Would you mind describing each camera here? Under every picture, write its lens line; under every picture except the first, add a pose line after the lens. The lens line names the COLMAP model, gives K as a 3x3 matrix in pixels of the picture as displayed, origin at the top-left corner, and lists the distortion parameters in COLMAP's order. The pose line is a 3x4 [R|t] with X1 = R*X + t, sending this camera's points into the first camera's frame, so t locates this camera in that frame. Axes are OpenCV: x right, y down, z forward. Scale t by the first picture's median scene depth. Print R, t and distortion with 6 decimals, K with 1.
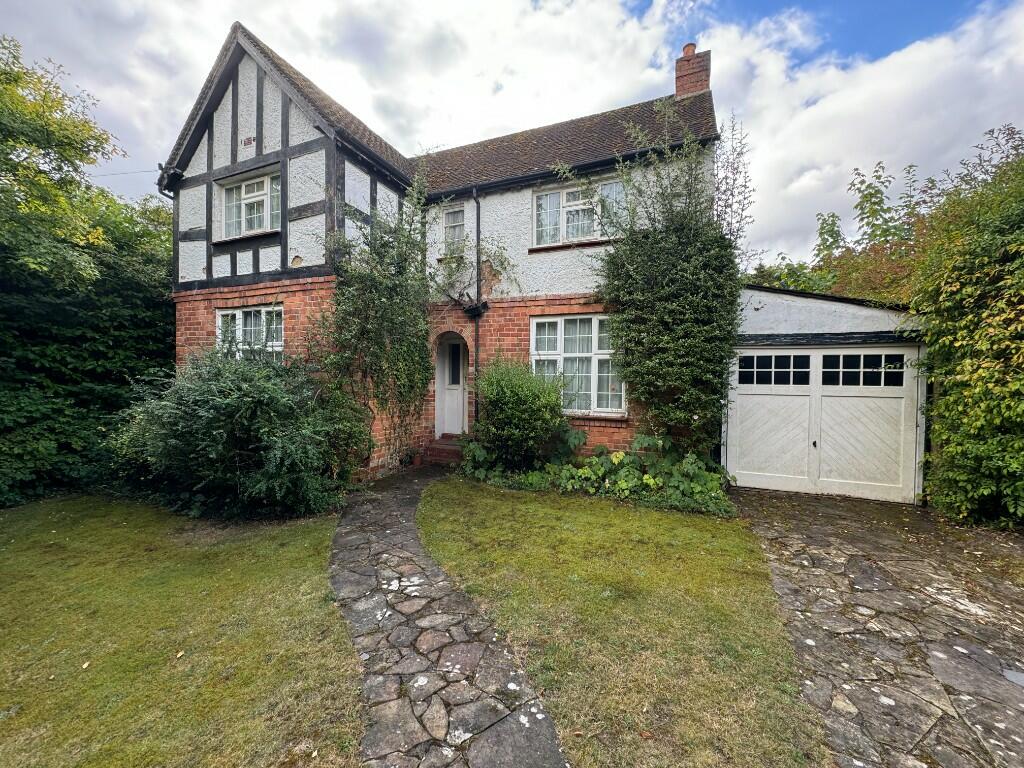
lens RADIAL K [[399.6, 0, 512.0], [0, 399.6, 384.0], [0, 0, 1]] dist [0.001214, 0.000271]
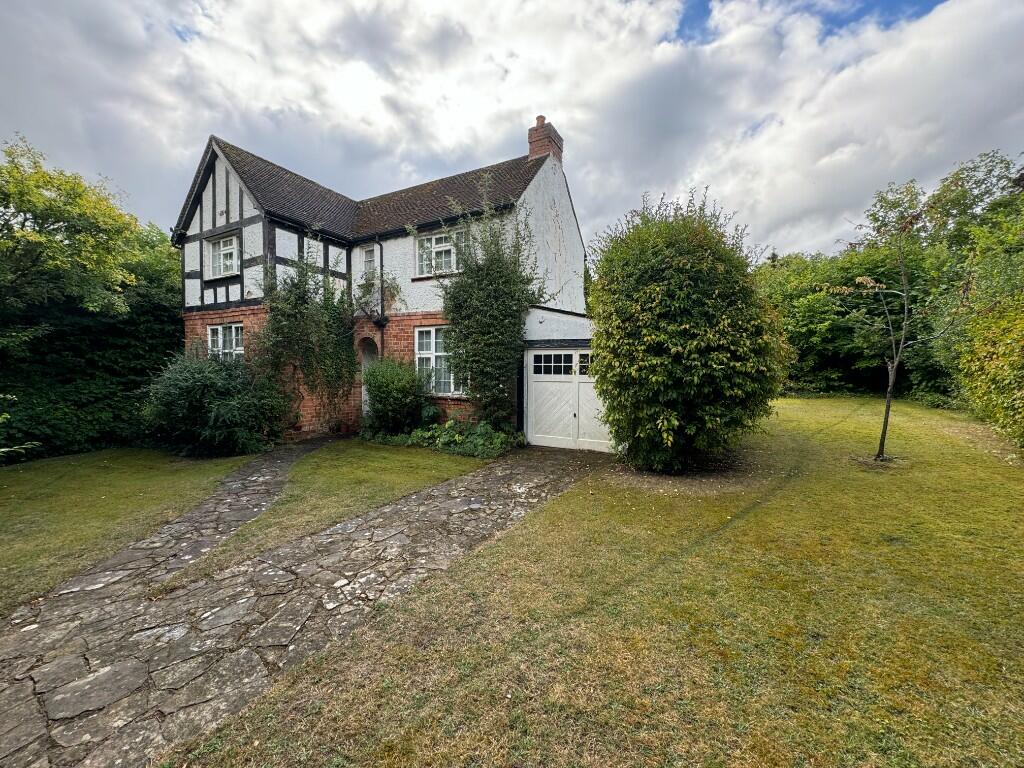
lens RADIAL K [[399.6, 0, 512.0], [0, 399.6, 384.0], [0, 0, 1]] dist [0.001214, 0.000271]
pose [[0.995129, -0.001721, -0.098566, 0.556484], [0.003818, 0.999770, 0.021086, 0.004340], [0.098507, -0.021360, 0.994907, -0.387539]]
